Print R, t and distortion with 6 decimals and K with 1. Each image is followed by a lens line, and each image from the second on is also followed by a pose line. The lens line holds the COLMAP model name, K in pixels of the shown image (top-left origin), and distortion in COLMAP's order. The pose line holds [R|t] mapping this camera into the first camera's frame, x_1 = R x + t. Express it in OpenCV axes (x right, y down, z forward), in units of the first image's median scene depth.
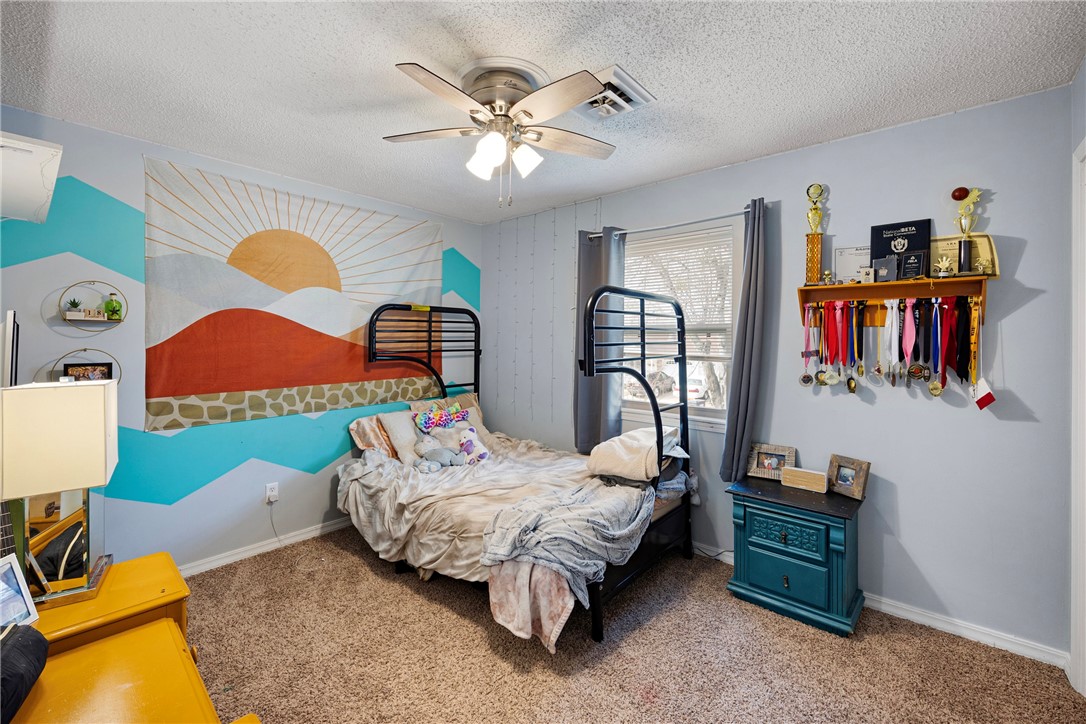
lens RADIAL K [[452.9, 0, 543.0], [0, 452.9, 362.0], [0, 0, 1]] dist [-0.000519, -0.000035]
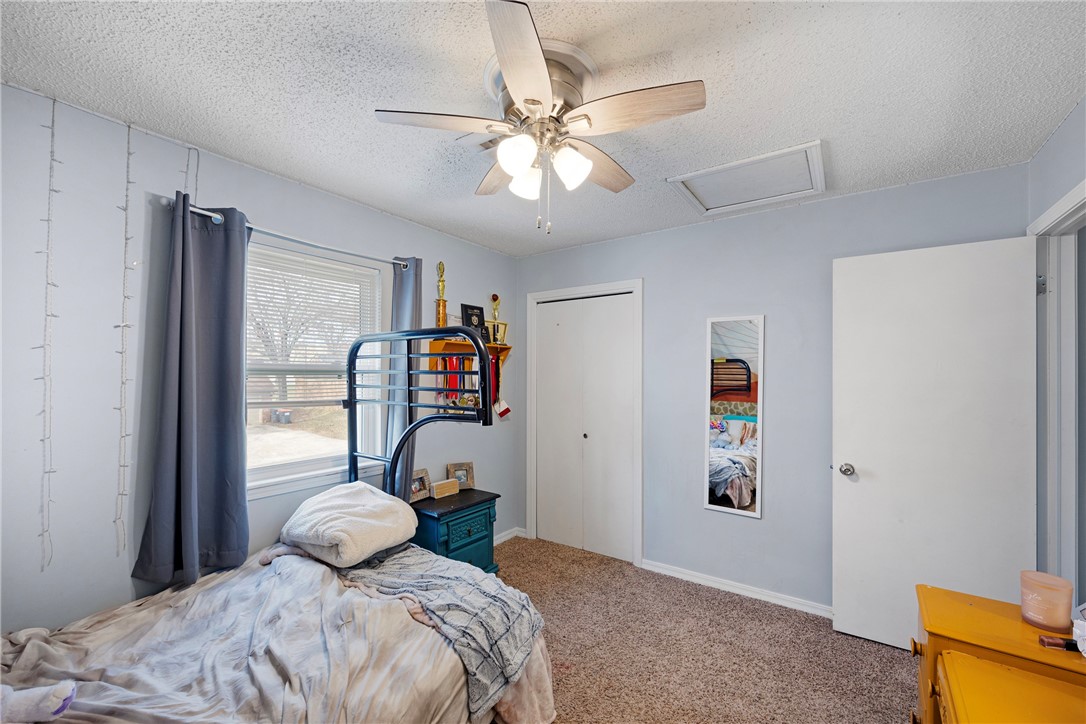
lens RADIAL K [[445.1, 0, 546.7], [0, 445.1, 375.1], [0, 0, 1]] dist [-0.001174, 0.000018]
pose [[-0.116253, 0.003973, 0.993212, -0.773877], [0.055818, 0.998438, 0.002540, -0.054044], [-0.991650, 0.055735, -0.116293, 0.922767]]
